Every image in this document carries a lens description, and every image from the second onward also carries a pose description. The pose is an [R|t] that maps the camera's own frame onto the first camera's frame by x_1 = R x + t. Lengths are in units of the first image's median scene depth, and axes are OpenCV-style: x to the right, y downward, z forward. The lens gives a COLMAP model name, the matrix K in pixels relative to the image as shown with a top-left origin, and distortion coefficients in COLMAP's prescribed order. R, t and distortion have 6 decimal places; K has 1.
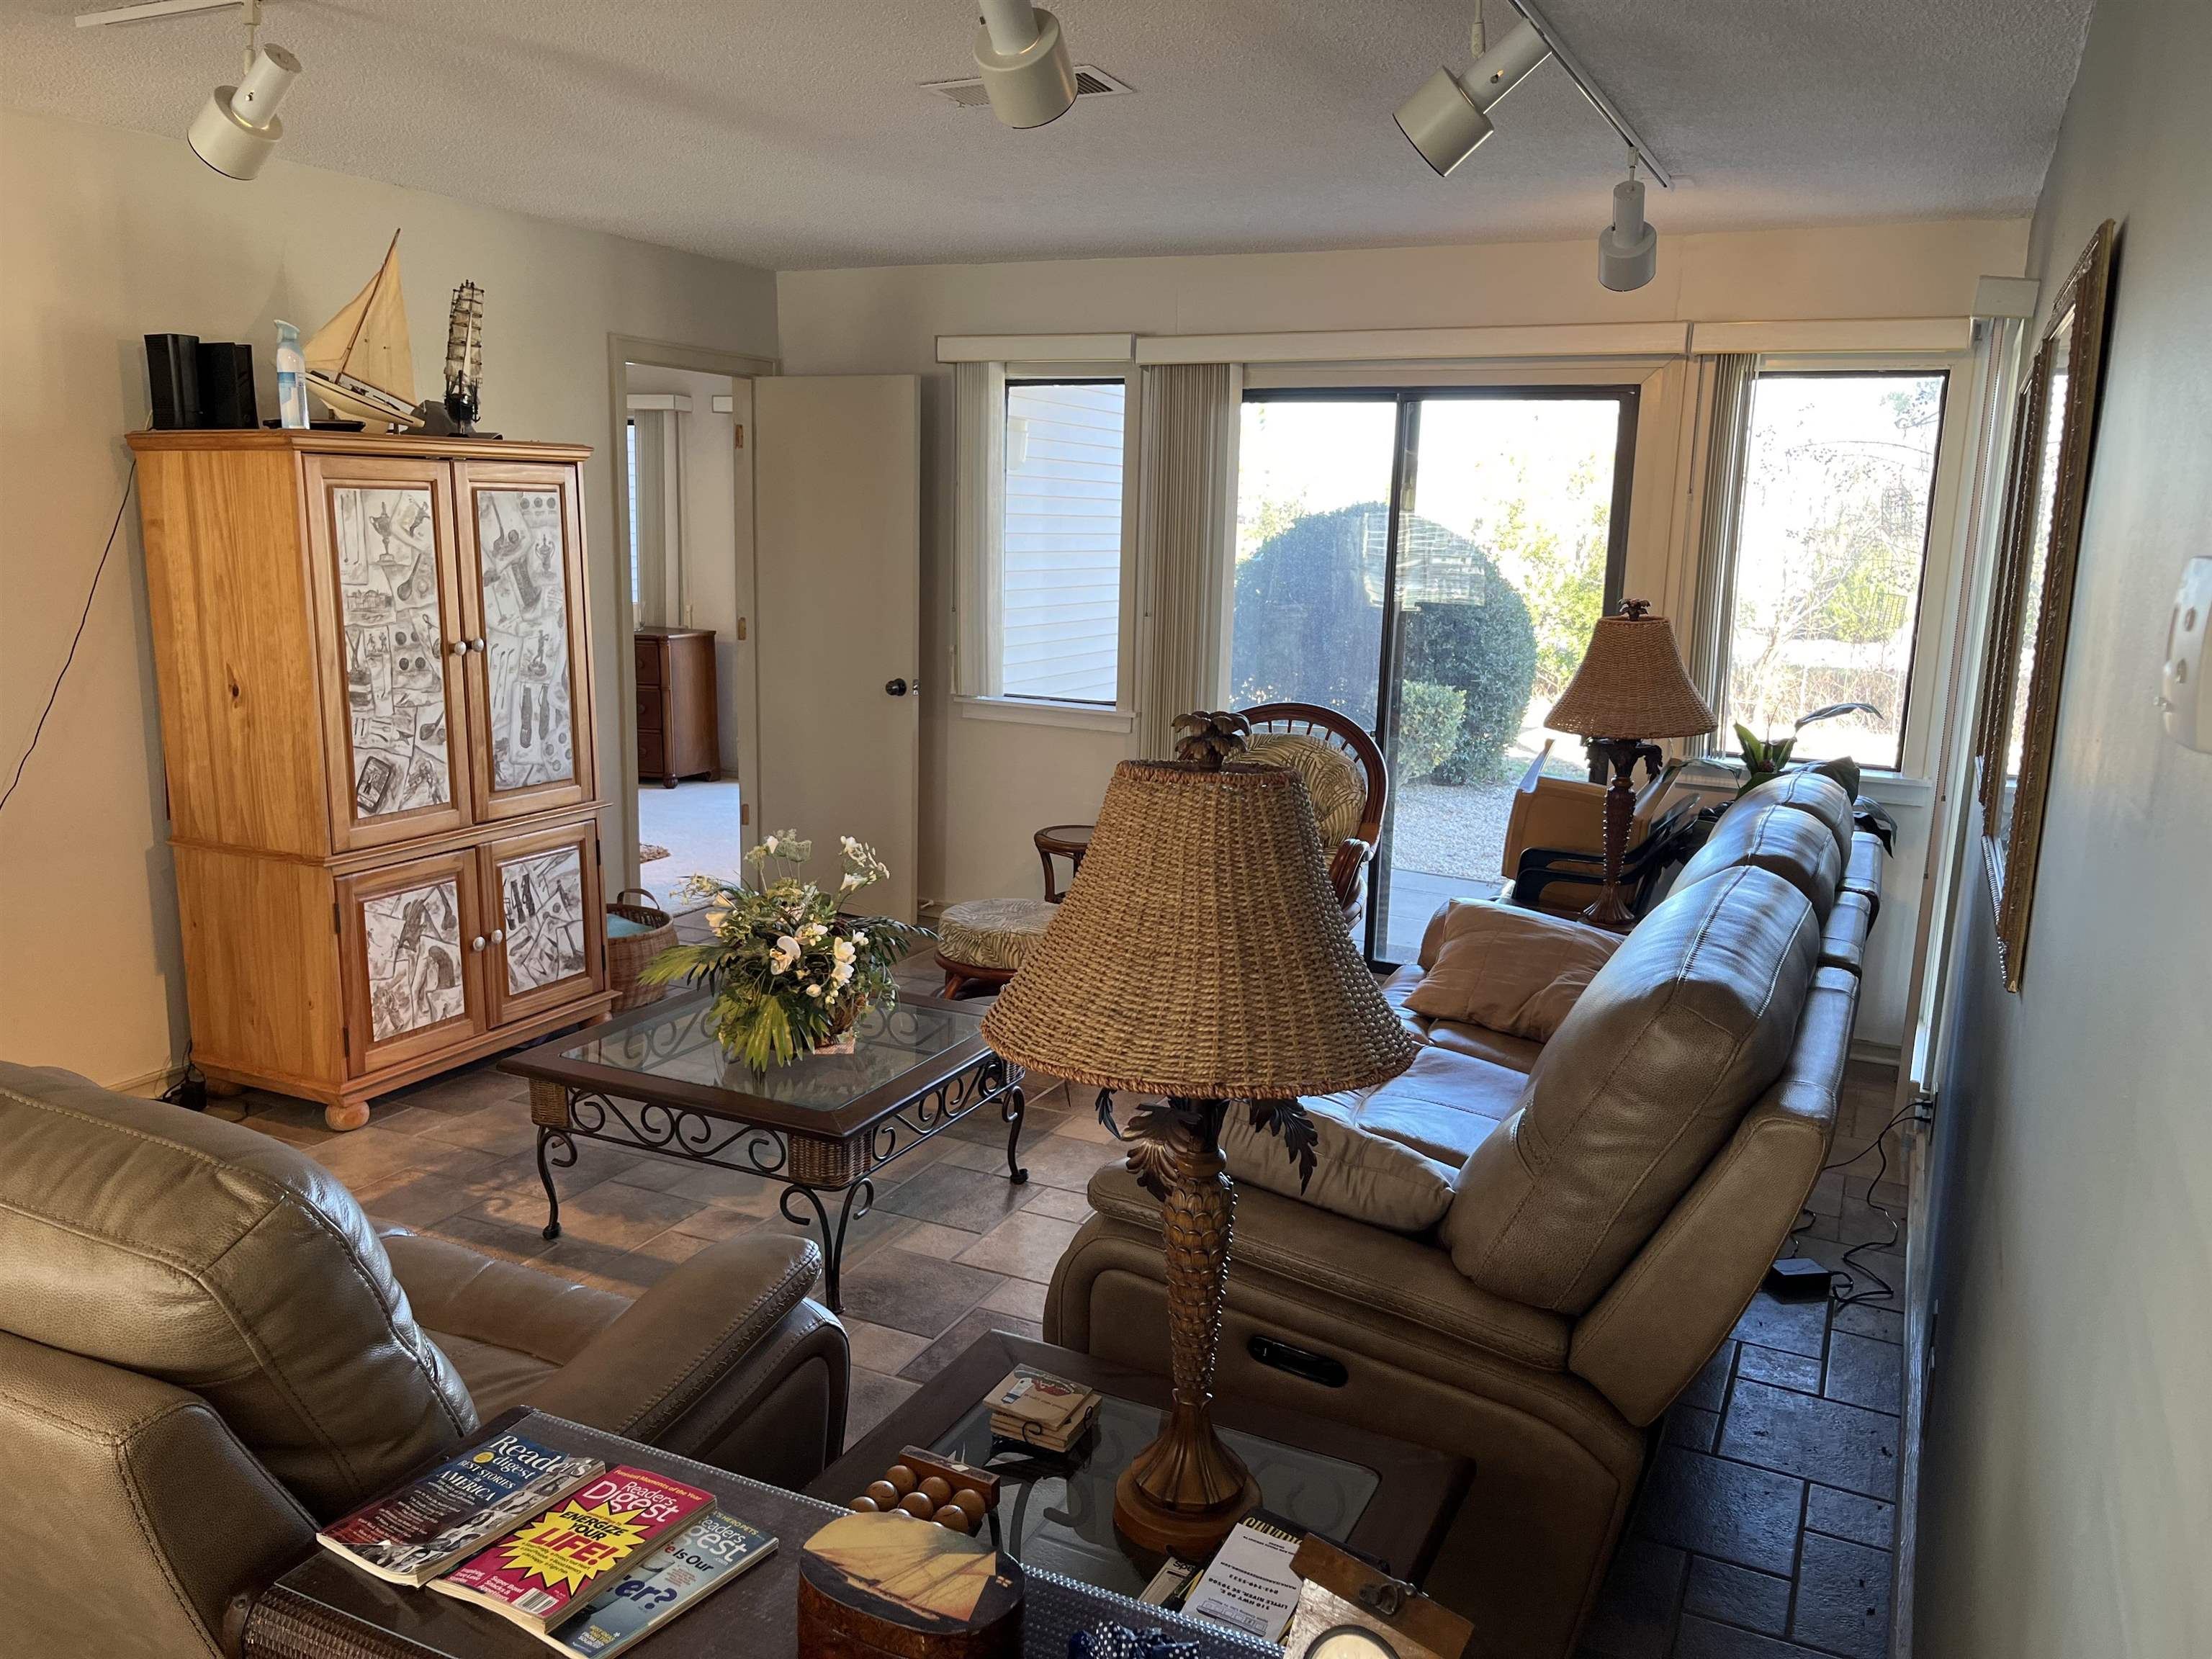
lens RADIAL K [[1667.9, 0, 1106.0], [0, 1667.9, 829.5], [0, 0, 1]] dist [0.048047, -0.077822]
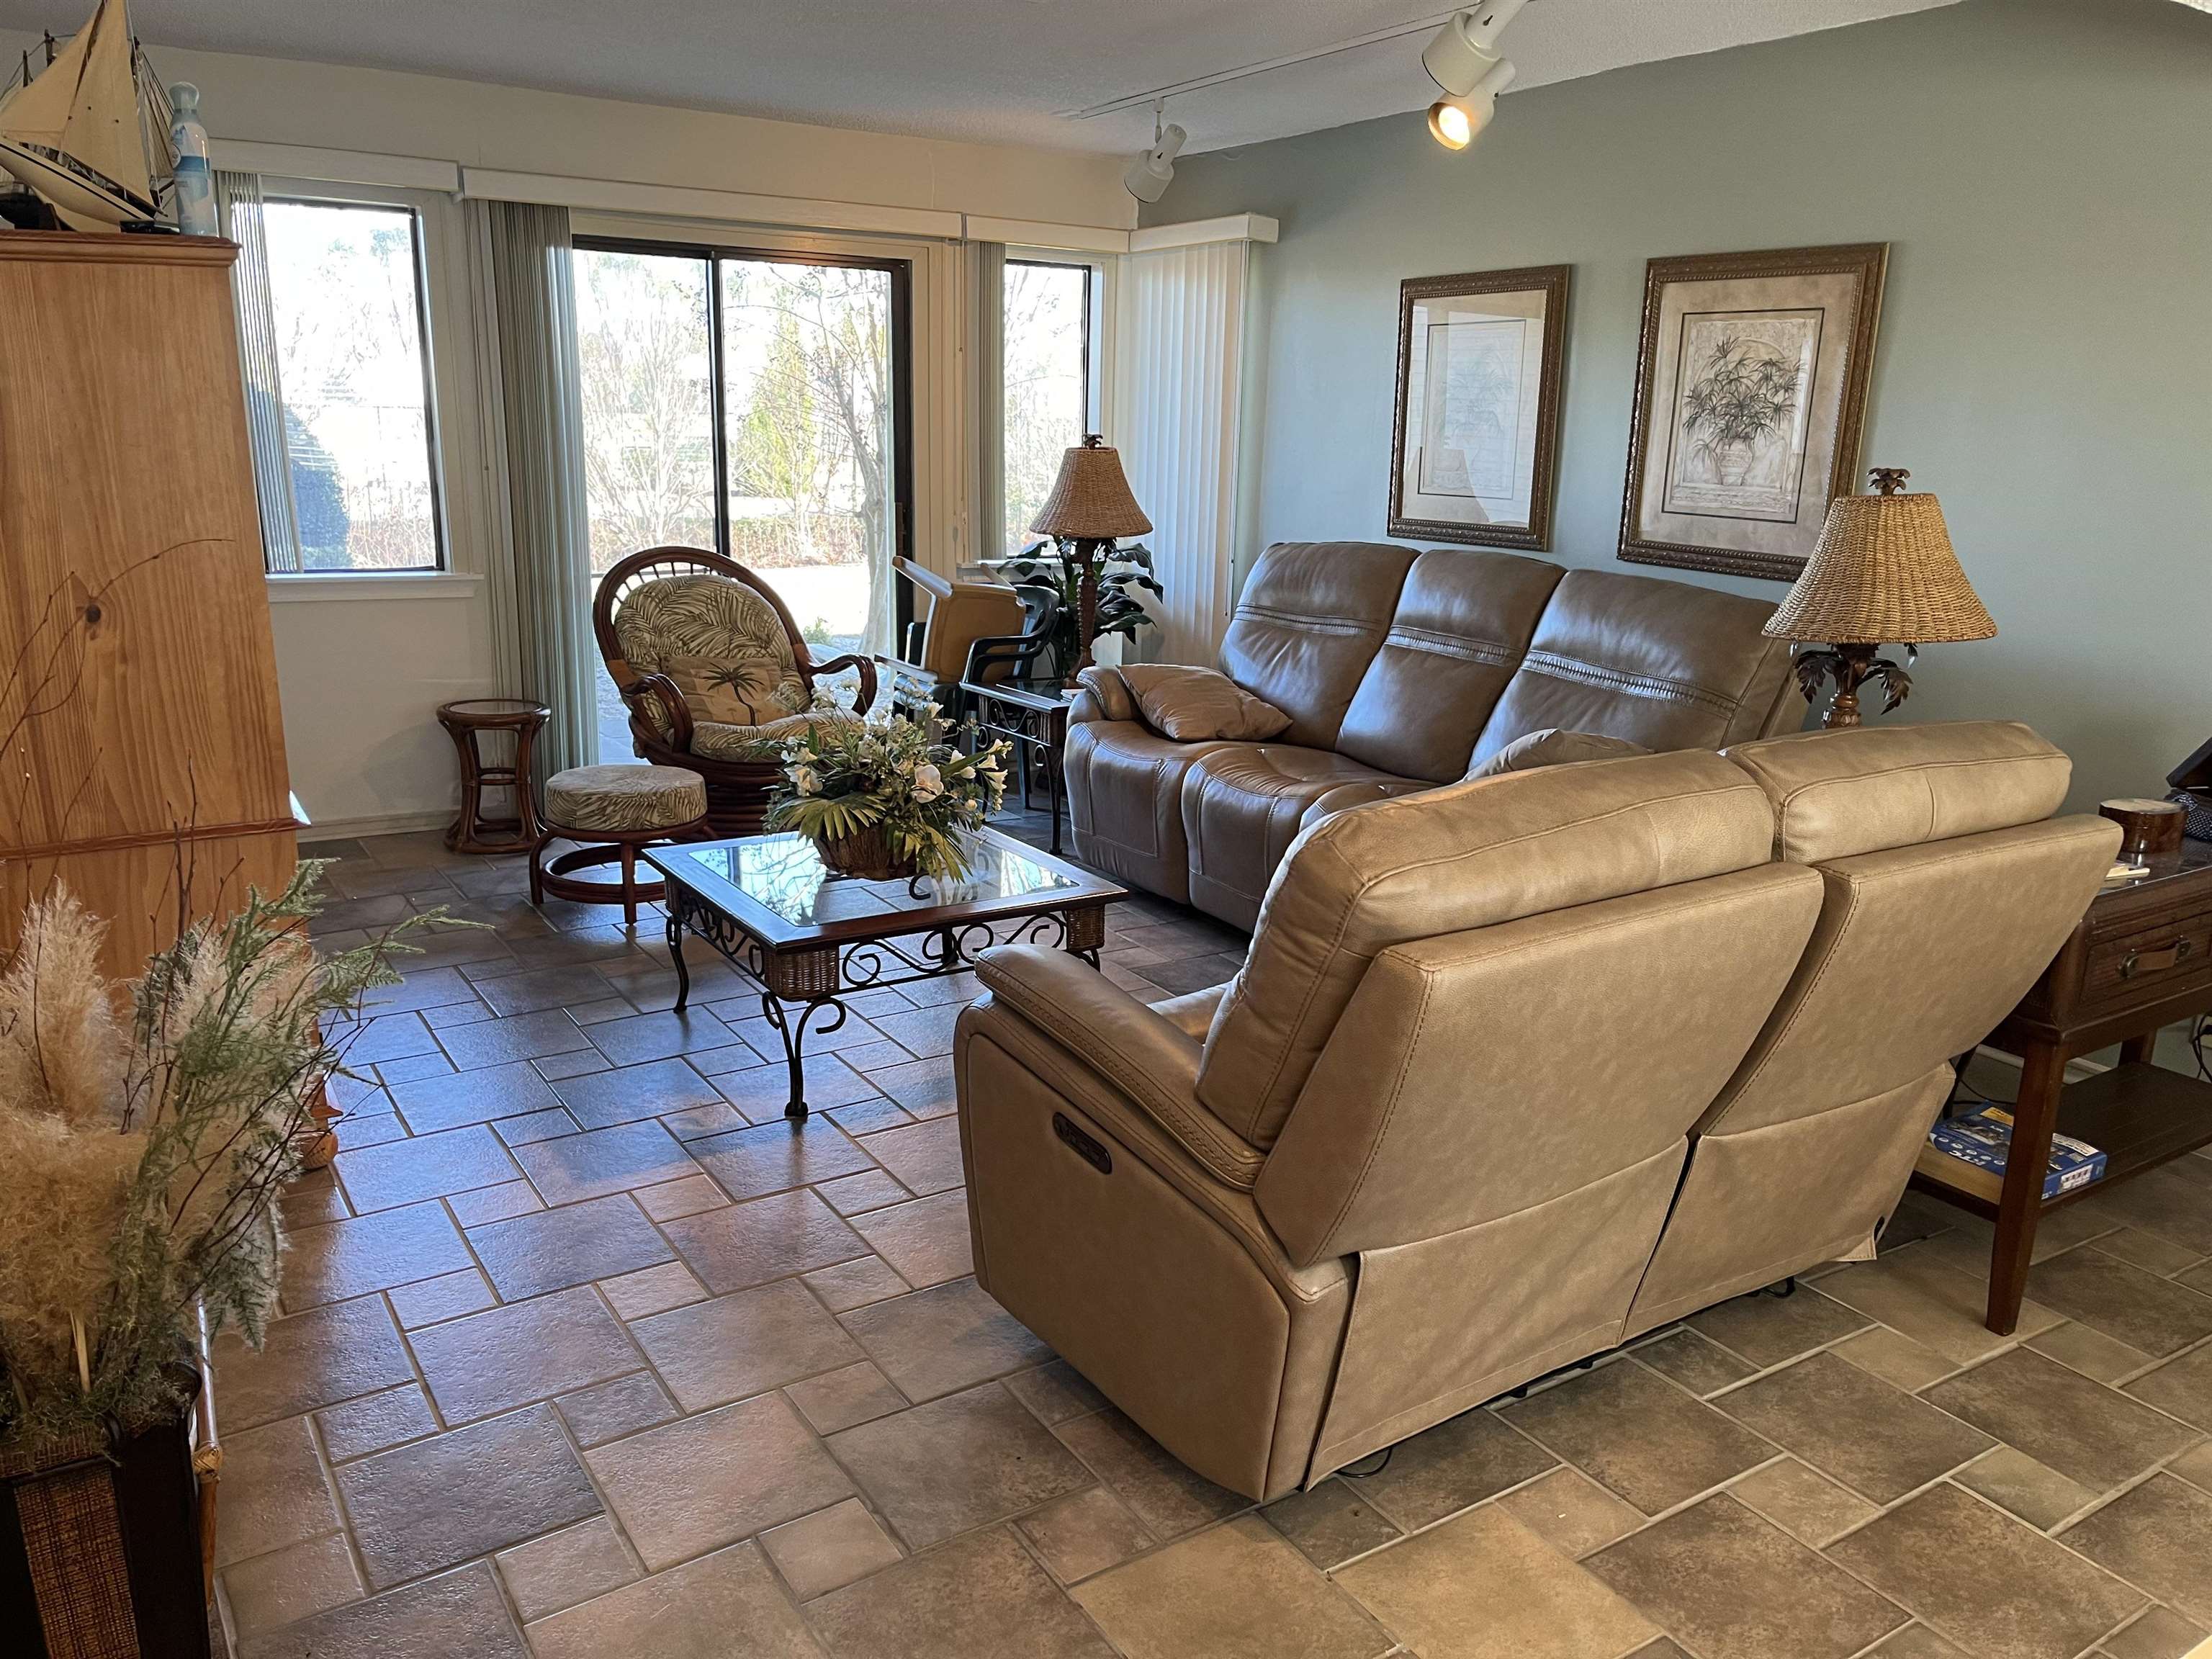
lens RADIAL K [[1667.9, 0, 1106.0], [0, 1667.9, 829.5], [0, 0, 1]] dist [0.048047, -0.077822]
pose [[0.520963, -0.221644, 0.824301, -0.748240], [0.152051, 0.974351, 0.165893, -0.040087], [-0.839927, 0.038912, 0.541302, 0.231668]]
